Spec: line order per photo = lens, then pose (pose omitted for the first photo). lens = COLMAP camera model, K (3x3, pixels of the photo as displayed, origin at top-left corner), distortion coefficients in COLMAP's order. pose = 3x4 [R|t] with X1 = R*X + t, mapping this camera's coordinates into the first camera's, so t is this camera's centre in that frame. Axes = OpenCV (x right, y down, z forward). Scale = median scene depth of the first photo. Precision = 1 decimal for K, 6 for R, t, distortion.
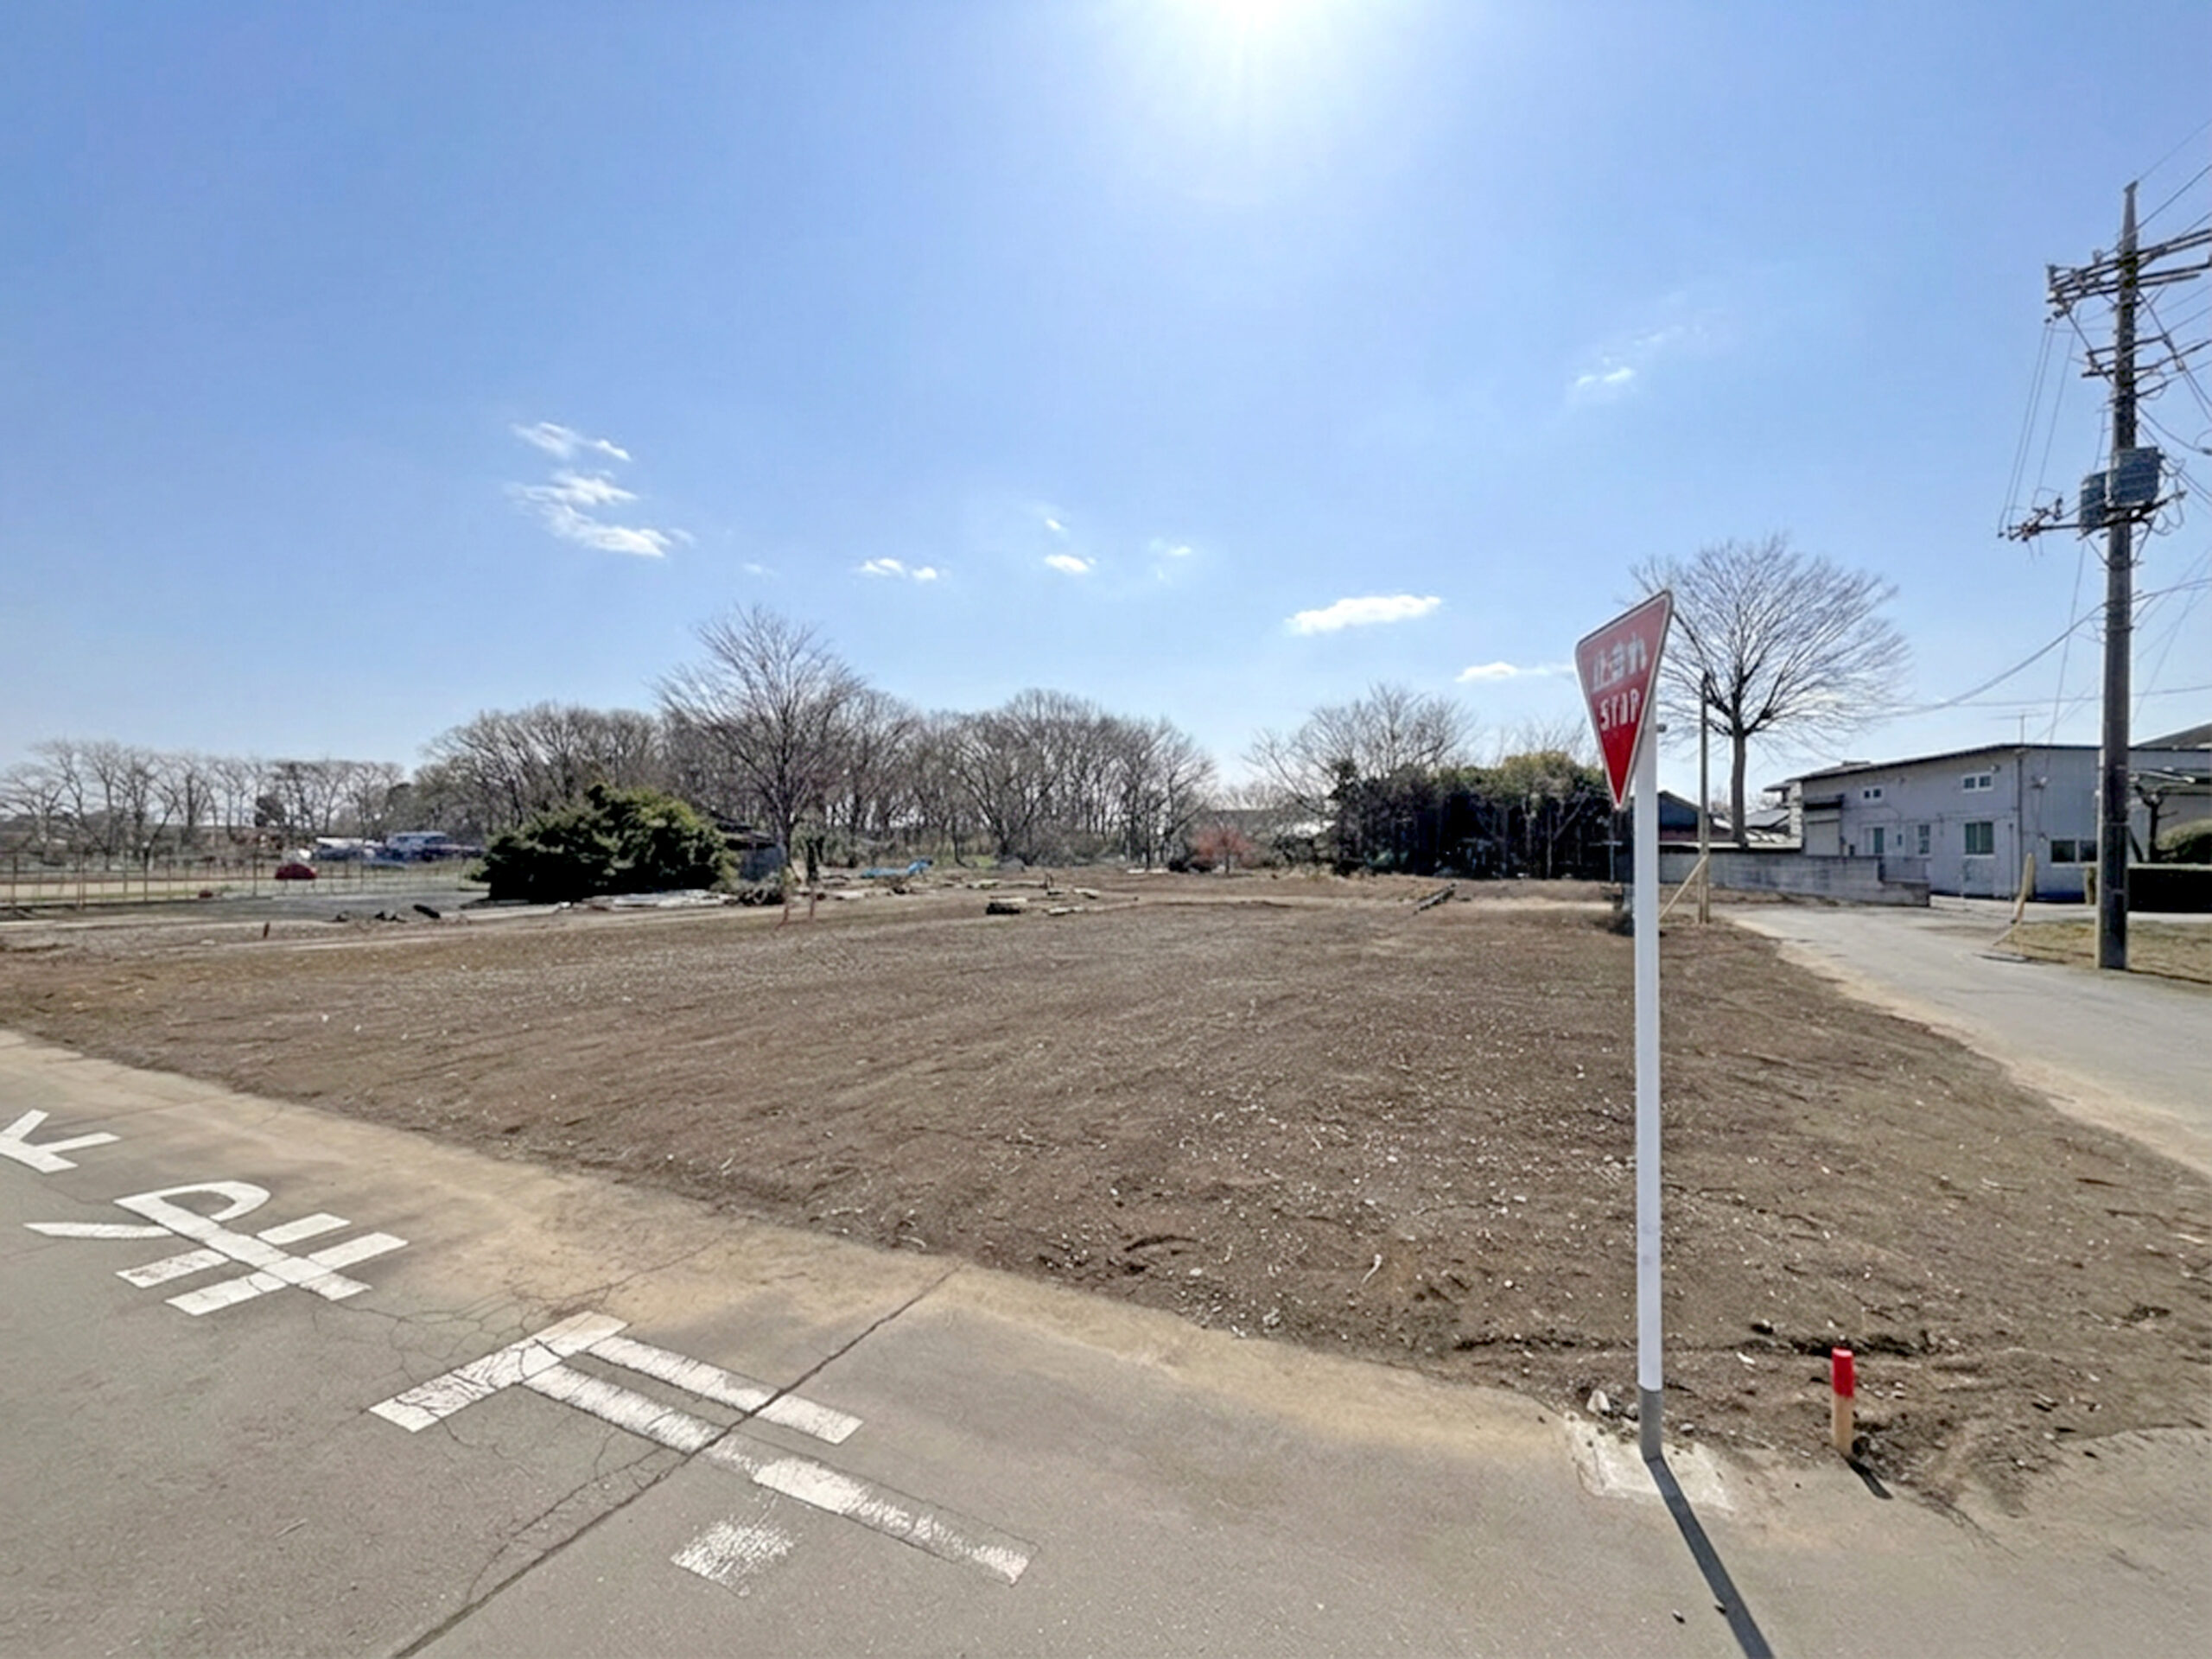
lens RADIAL K [[889.3, 0, 1102.3], [0, 889.3, 836.0], [0, 0, 1]] dist [0.001082, -0.000062]
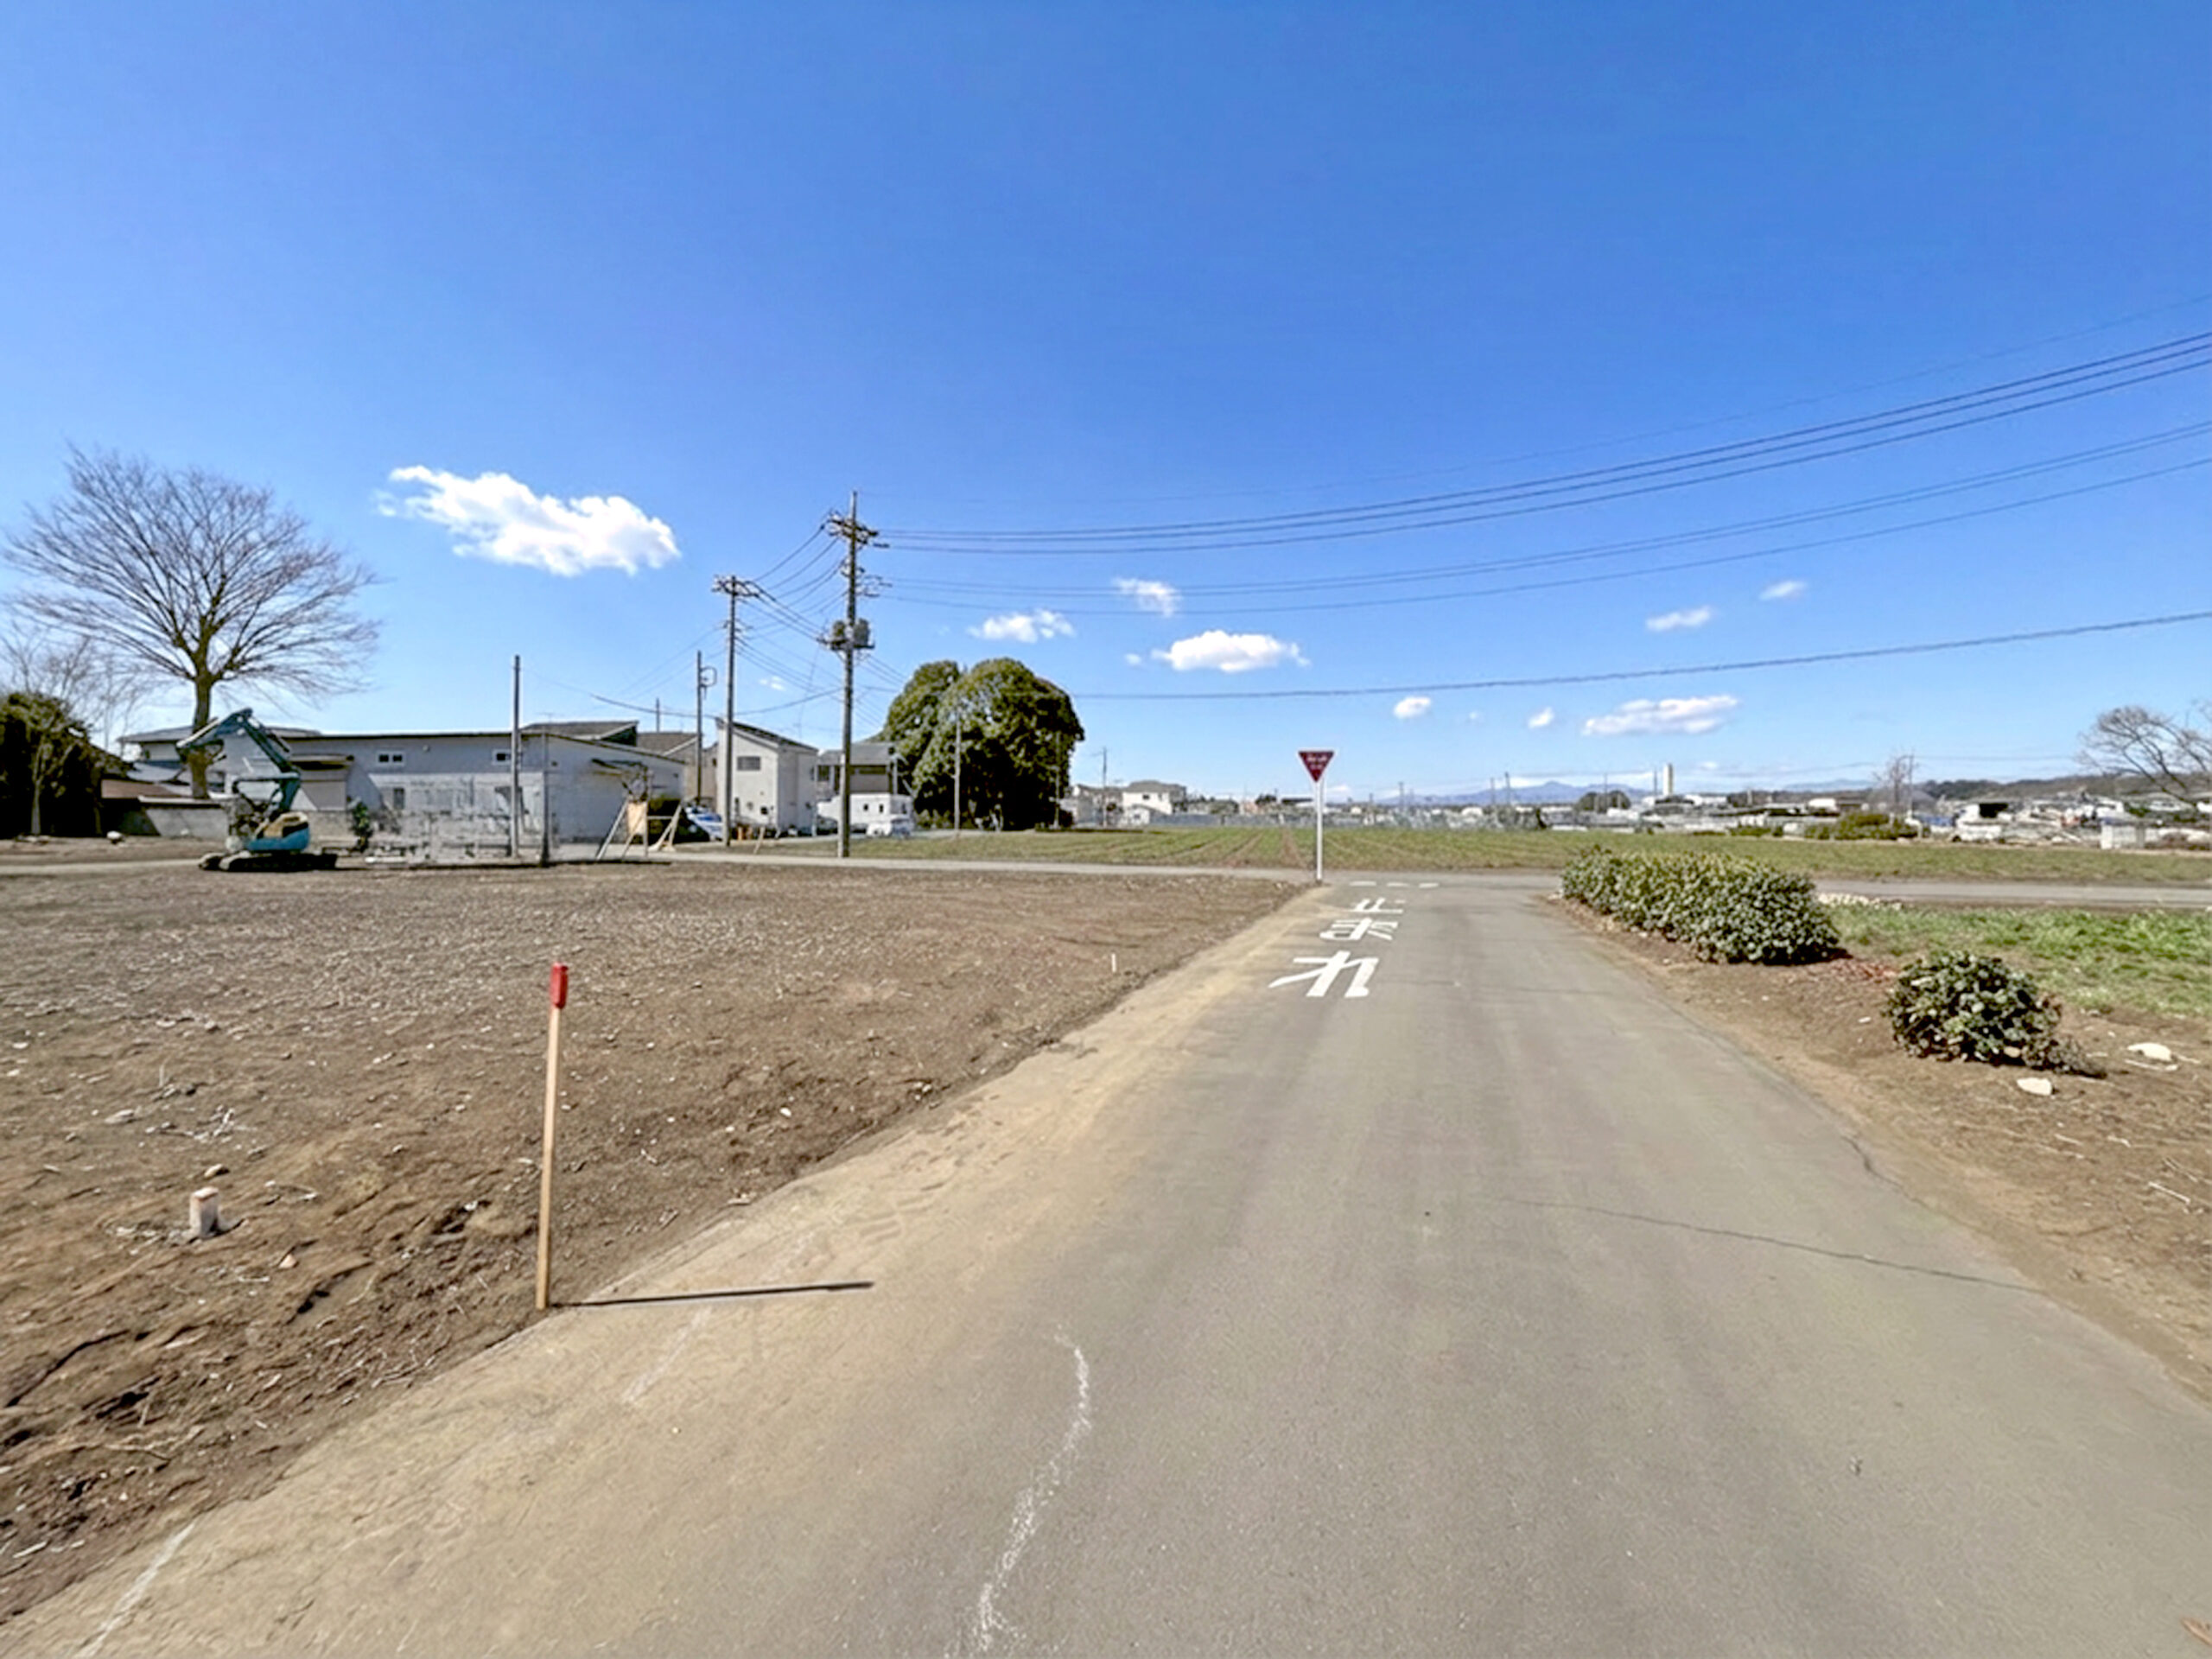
lens RADIAL K [[889.3, 0, 1113.8], [0, 889.3, 820.9], [0, 0, 1]] dist [0.001082, -0.000062]
pose [[-0.108799, -0.005998, 0.994046, -0.313254], [-0.016535, 0.999854, 0.004223, 0.011057], [-0.993926, -0.015977, -0.108883, 0.184356]]
